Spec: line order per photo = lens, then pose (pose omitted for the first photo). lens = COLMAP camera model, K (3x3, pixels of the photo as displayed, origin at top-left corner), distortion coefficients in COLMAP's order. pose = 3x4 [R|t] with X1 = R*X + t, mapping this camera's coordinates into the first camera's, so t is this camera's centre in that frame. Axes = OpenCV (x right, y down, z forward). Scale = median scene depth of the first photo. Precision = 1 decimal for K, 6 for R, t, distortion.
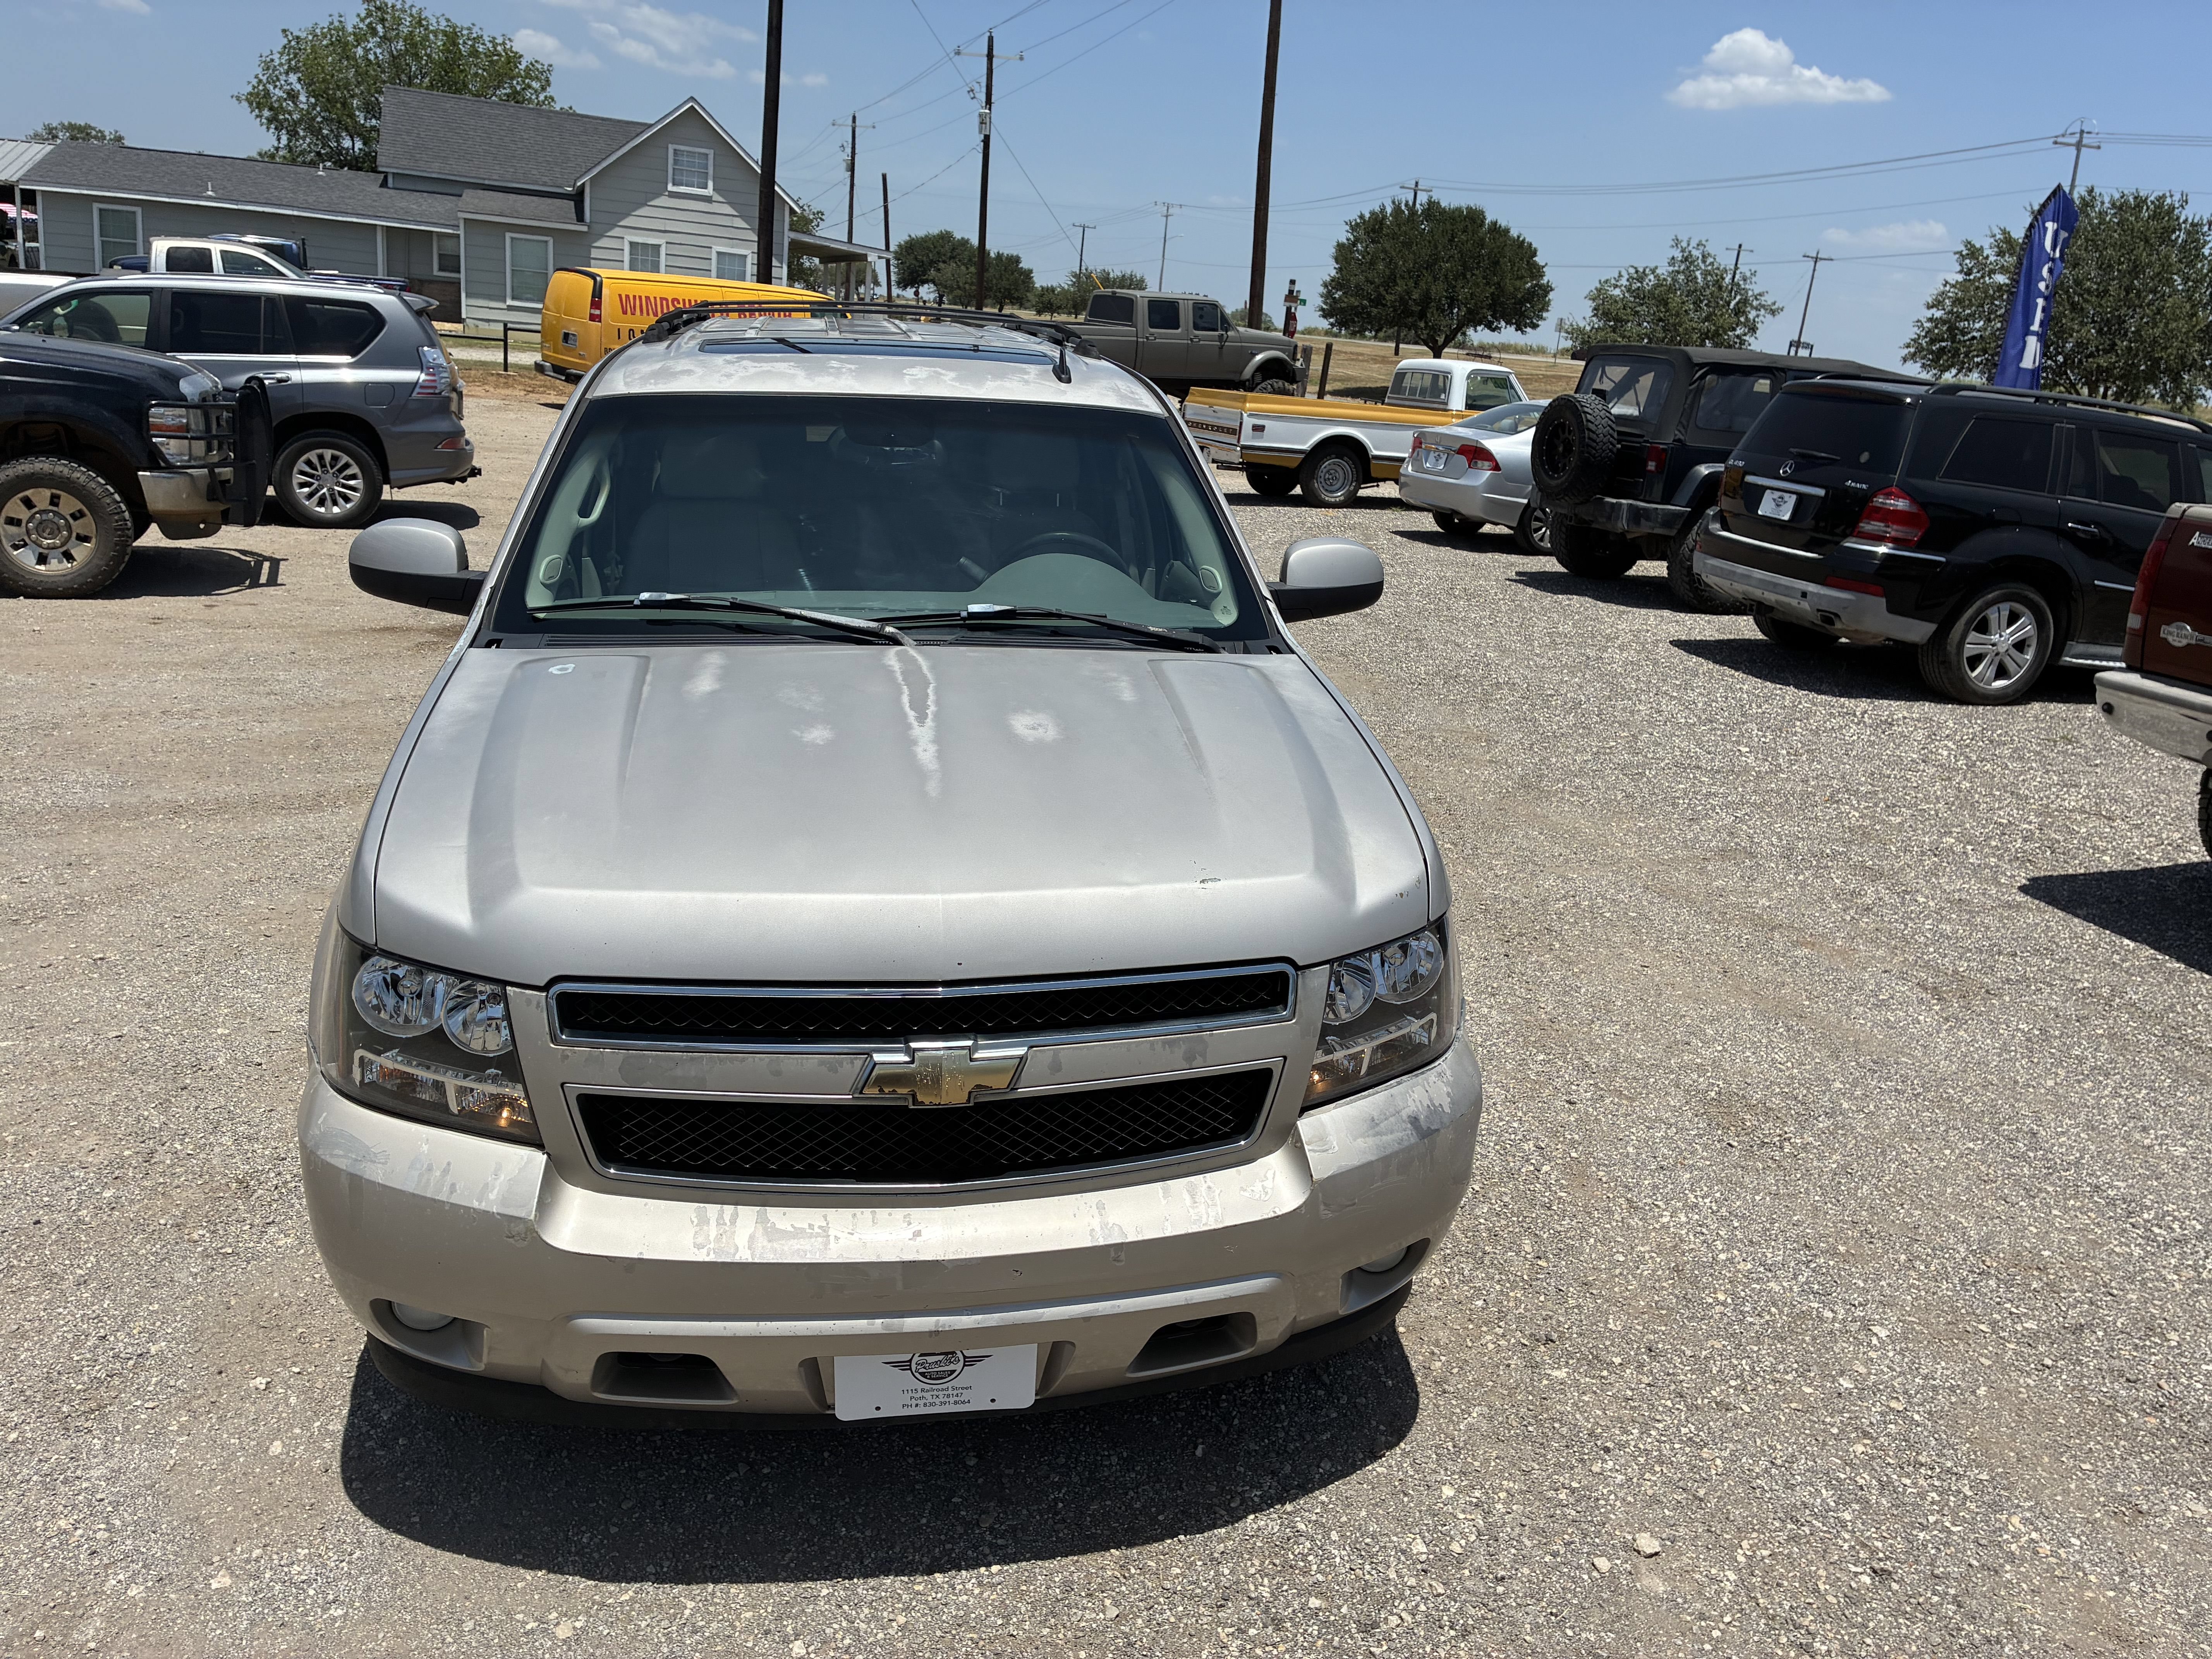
lens RADIAL K [[1647.3, 0, 1130.0], [0, 1647.3, 819.9], [0, 0, 1]] dist [0.024073, -0.002734]
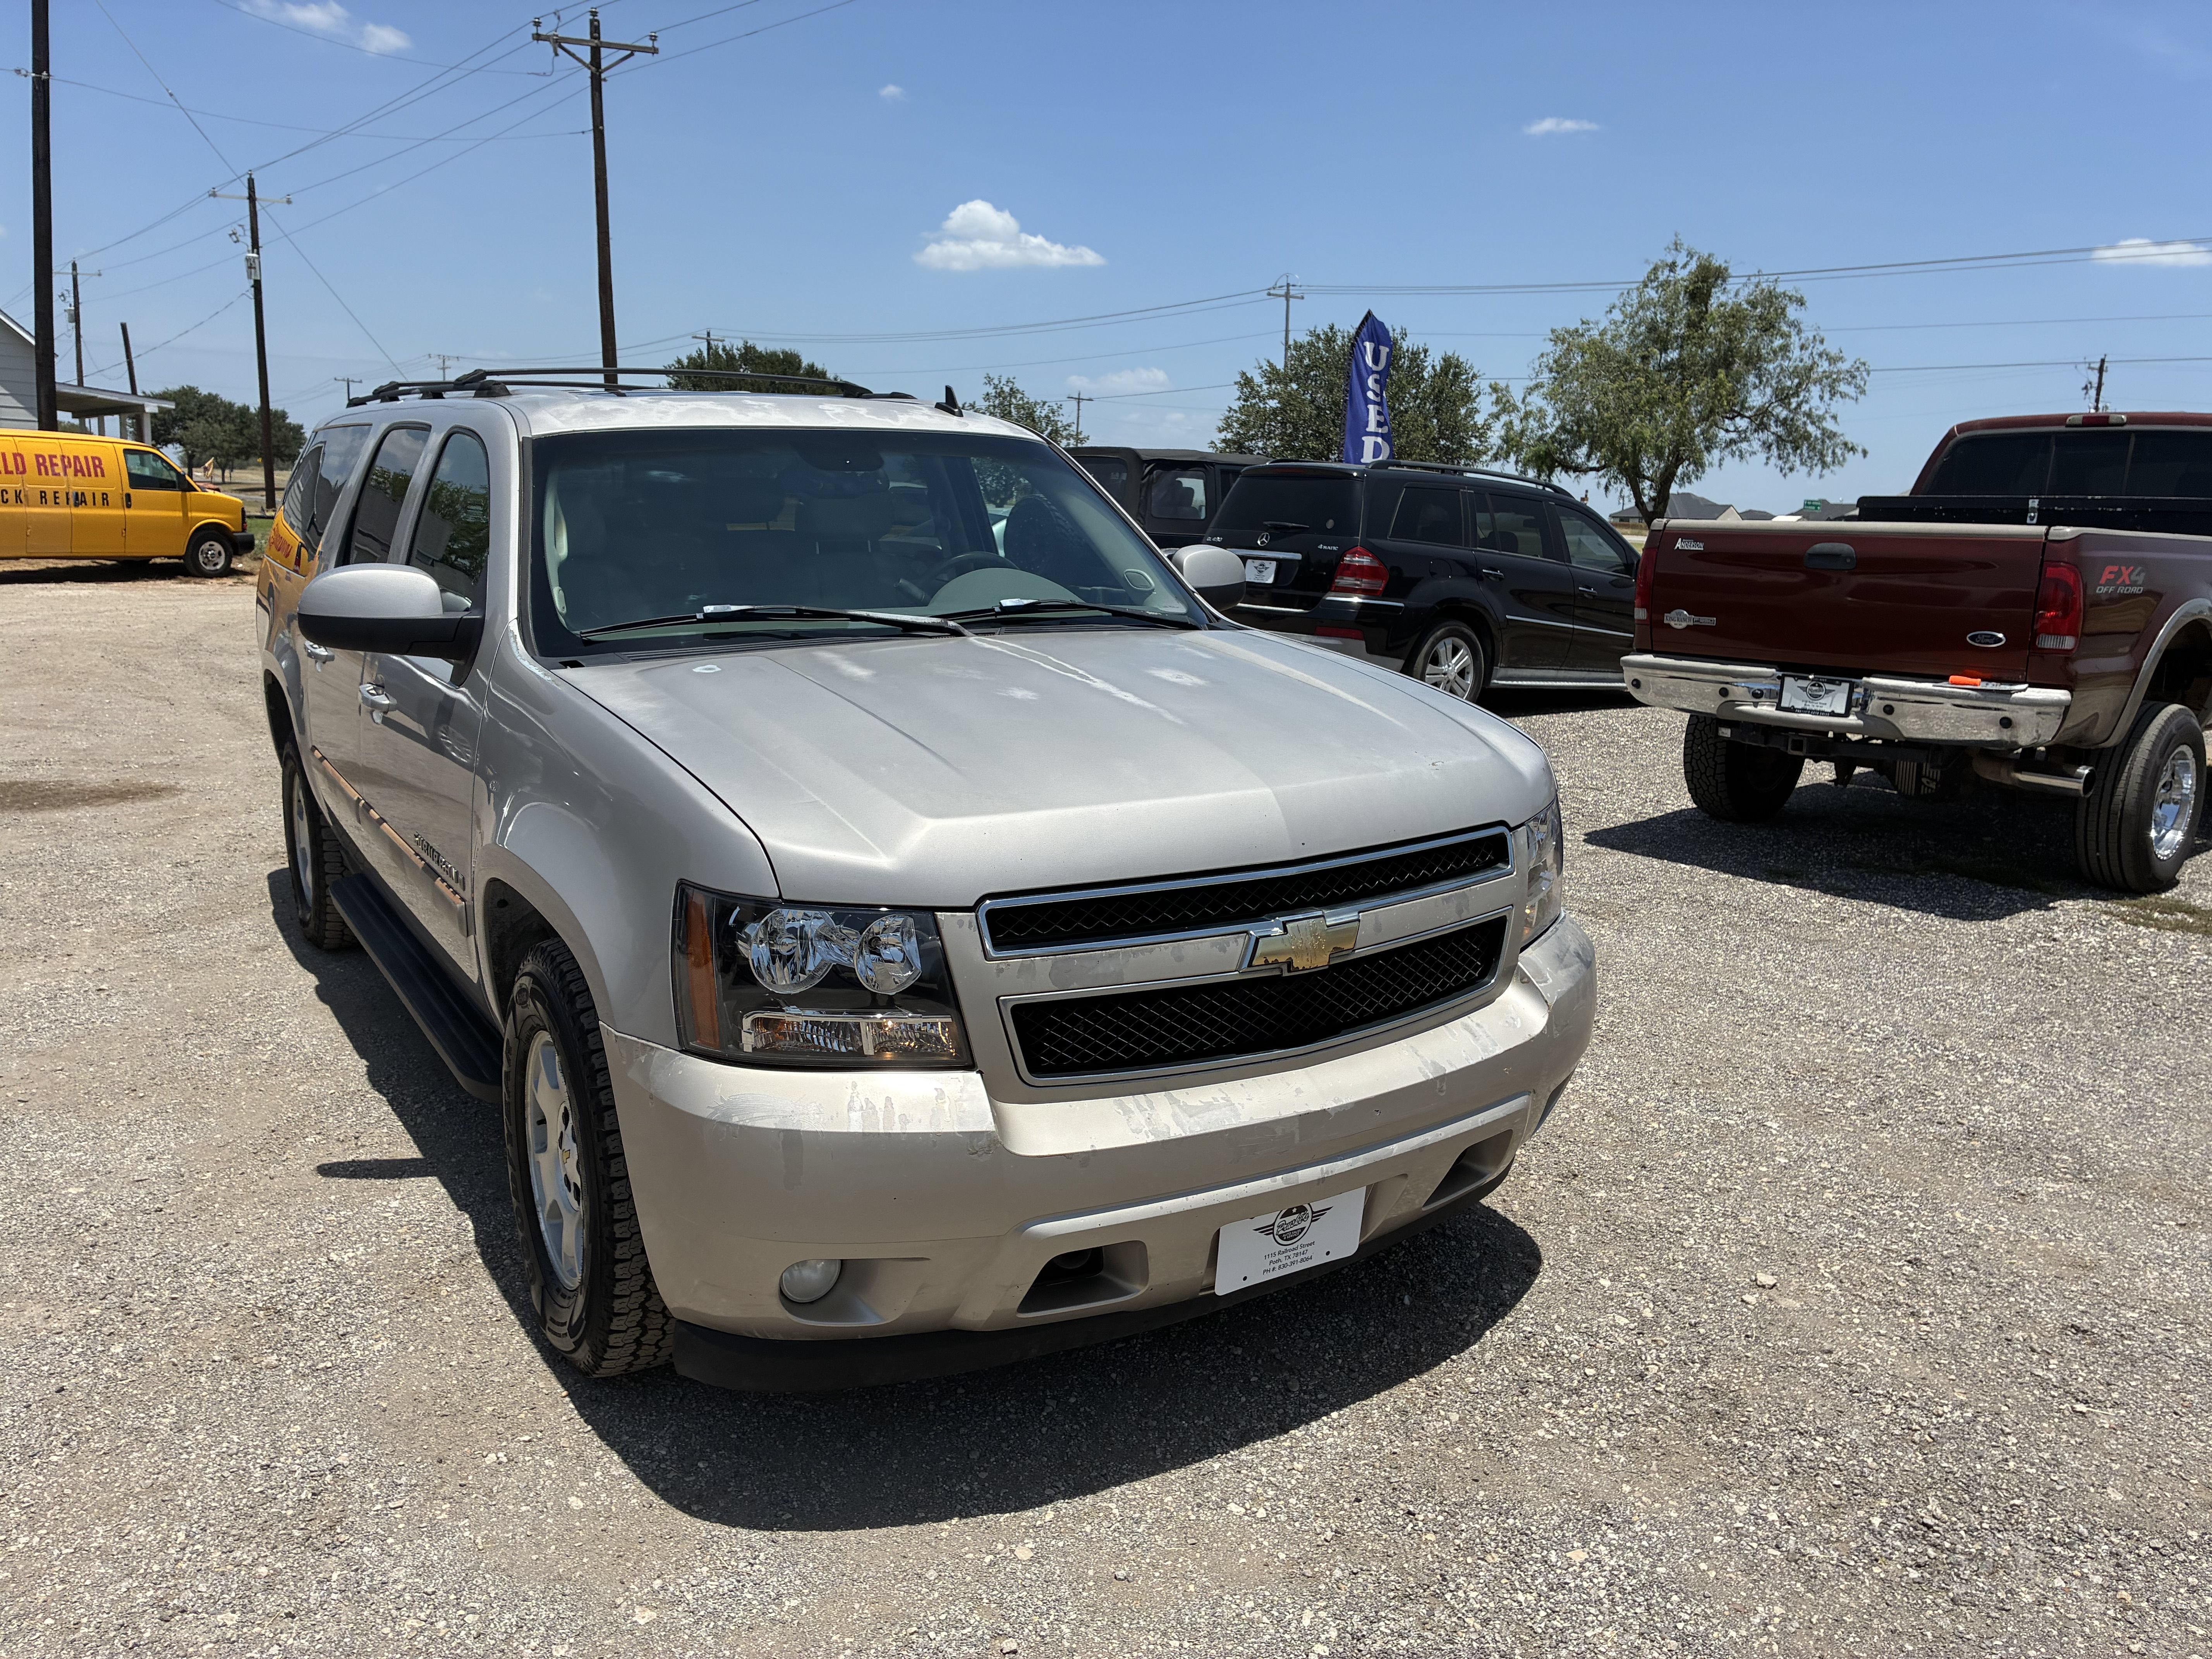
lens RADIAL K [[1696.4, 0, 1005.5], [0, 1696.4, 824.2], [0, 0, 1]] dist [0.032676, -0.040227]
pose [[0.922743, -0.108820, 0.369734, -0.233576], [0.144539, 0.987004, -0.070230, 0.041054], [-0.357286, 0.118245, 0.926480, -0.002848]]
